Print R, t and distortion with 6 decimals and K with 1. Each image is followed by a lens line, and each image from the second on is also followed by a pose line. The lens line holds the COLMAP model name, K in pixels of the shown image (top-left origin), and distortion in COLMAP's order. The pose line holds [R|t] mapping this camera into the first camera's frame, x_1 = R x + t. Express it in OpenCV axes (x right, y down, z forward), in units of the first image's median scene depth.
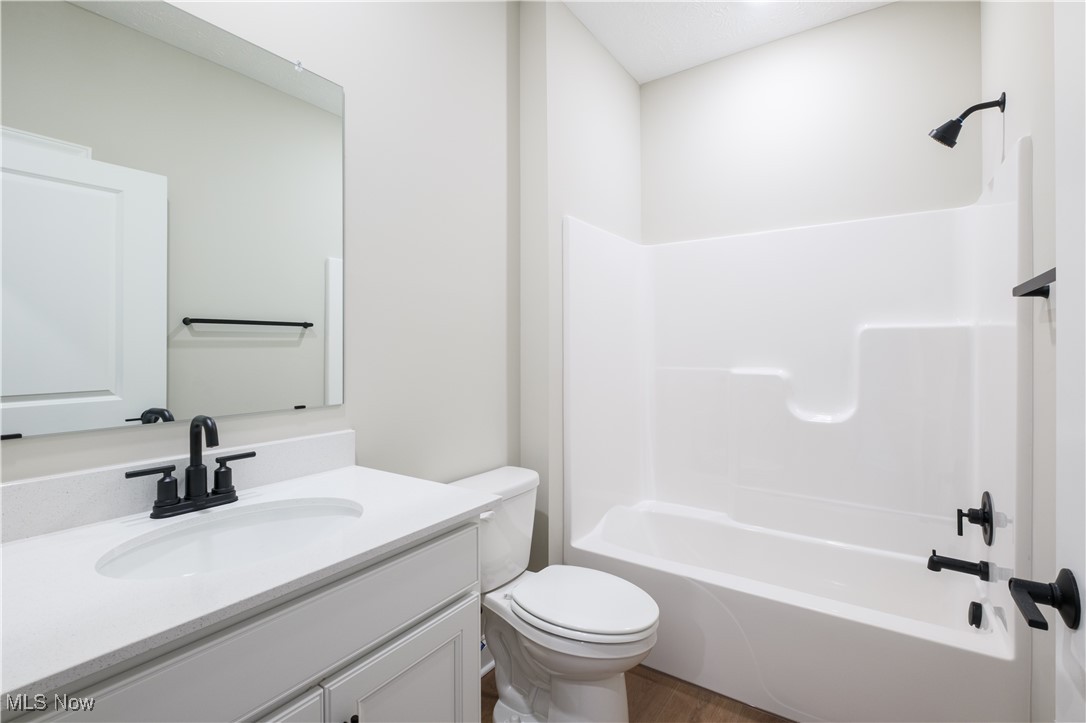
lens RADIAL K [[481.2, 0, 553.4], [0, 481.2, 355.7], [0, 0, 1]] dist [0.014651, -0.009231]
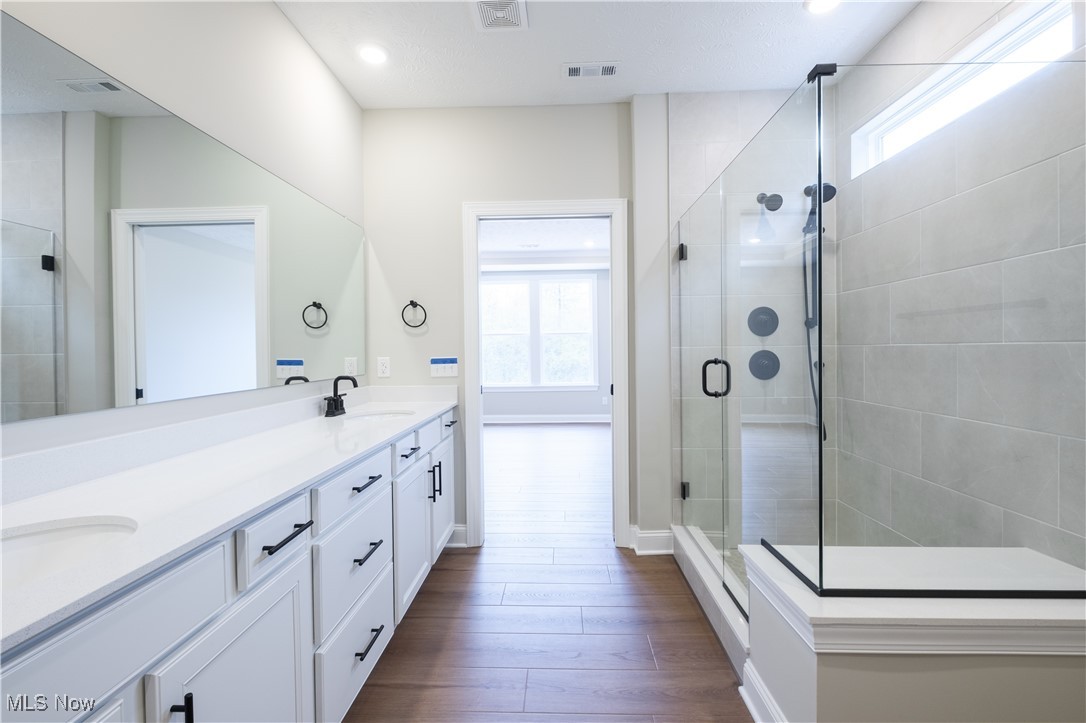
lens RADIAL K [[481.2, 0, 553.4], [0, 481.2, 355.7], [0, 0, 1]] dist [0.014651, -0.009231]
pose [[0.831641, -0.036713, 0.554099, -0.263201], [0.044140, 0.999025, -0.000057, 0.016907], [-0.553557, 0.024505, 0.832451, -0.349256]]
